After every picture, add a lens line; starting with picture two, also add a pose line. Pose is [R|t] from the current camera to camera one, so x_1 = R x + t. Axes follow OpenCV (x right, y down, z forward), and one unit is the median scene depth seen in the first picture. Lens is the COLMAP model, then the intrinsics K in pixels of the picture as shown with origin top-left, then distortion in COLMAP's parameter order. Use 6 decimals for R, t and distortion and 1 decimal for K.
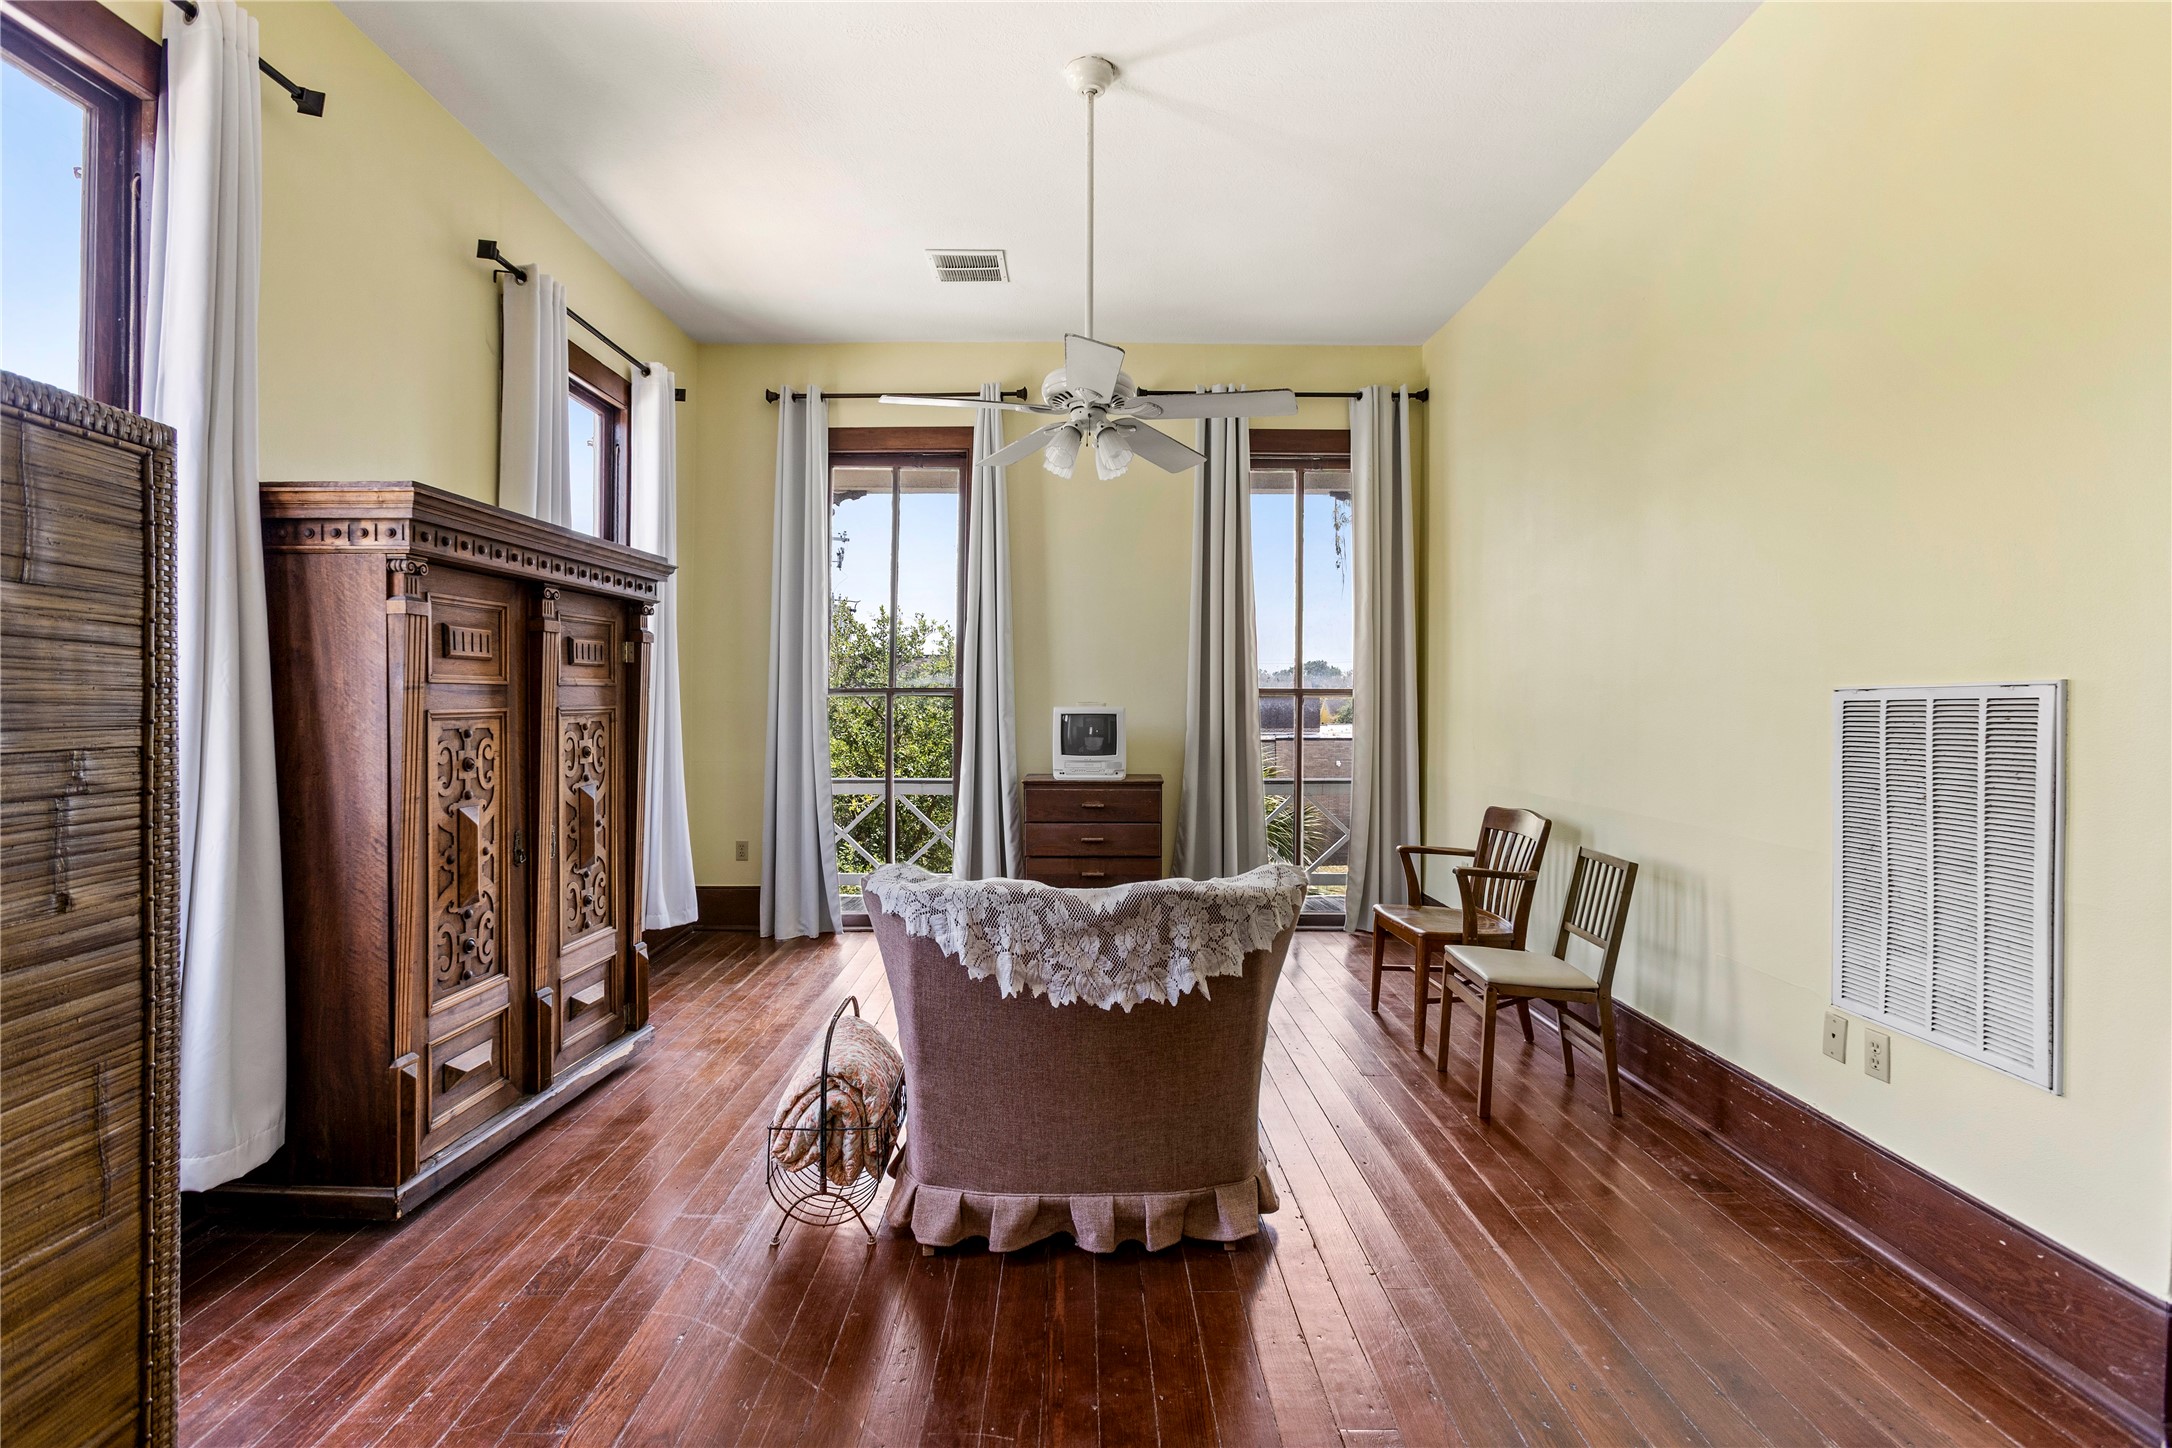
lens RADIAL K [[992.2, 0, 1081.2], [0, 992.2, 718.3], [0, 0, 1]] dist [0.000752, 0.001191]
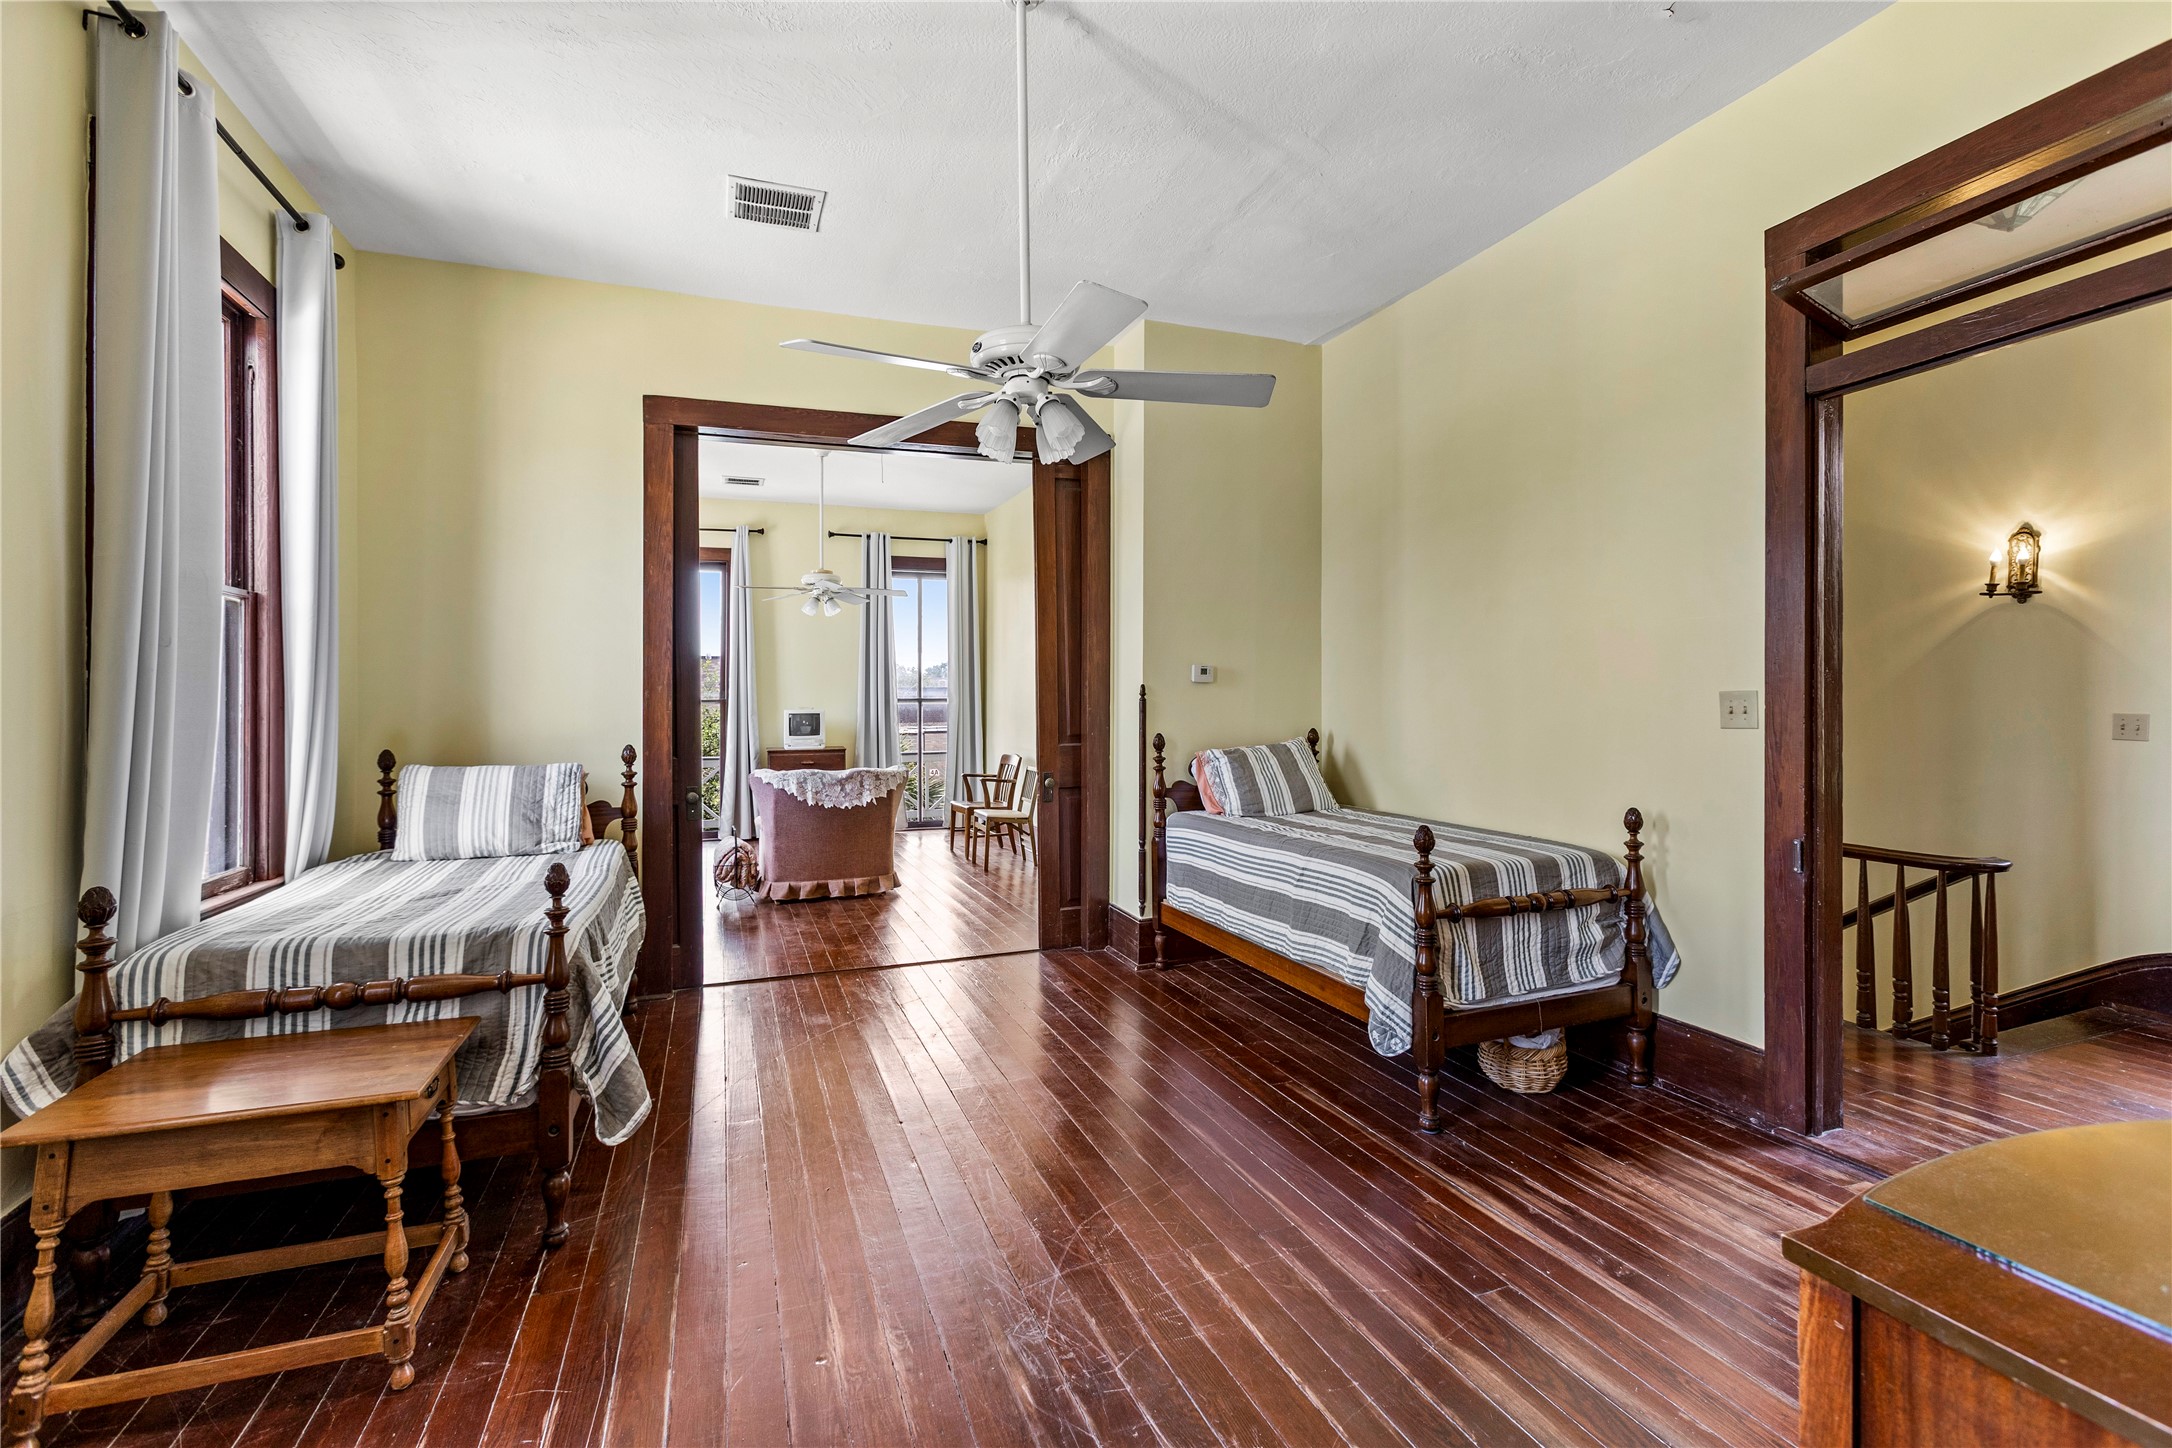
lens RADIAL K [[992.2, 0, 1081.8], [0, 992.2, 713.2], [0, 0, 1]] dist [0.000752, 0.001191]
pose [[0.940001, -0.008831, 0.341058, -0.189791], [0.009176, 0.999958, 0.000602, -0.002229], [-0.341048, 0.002564, 0.940042, -1.259482]]
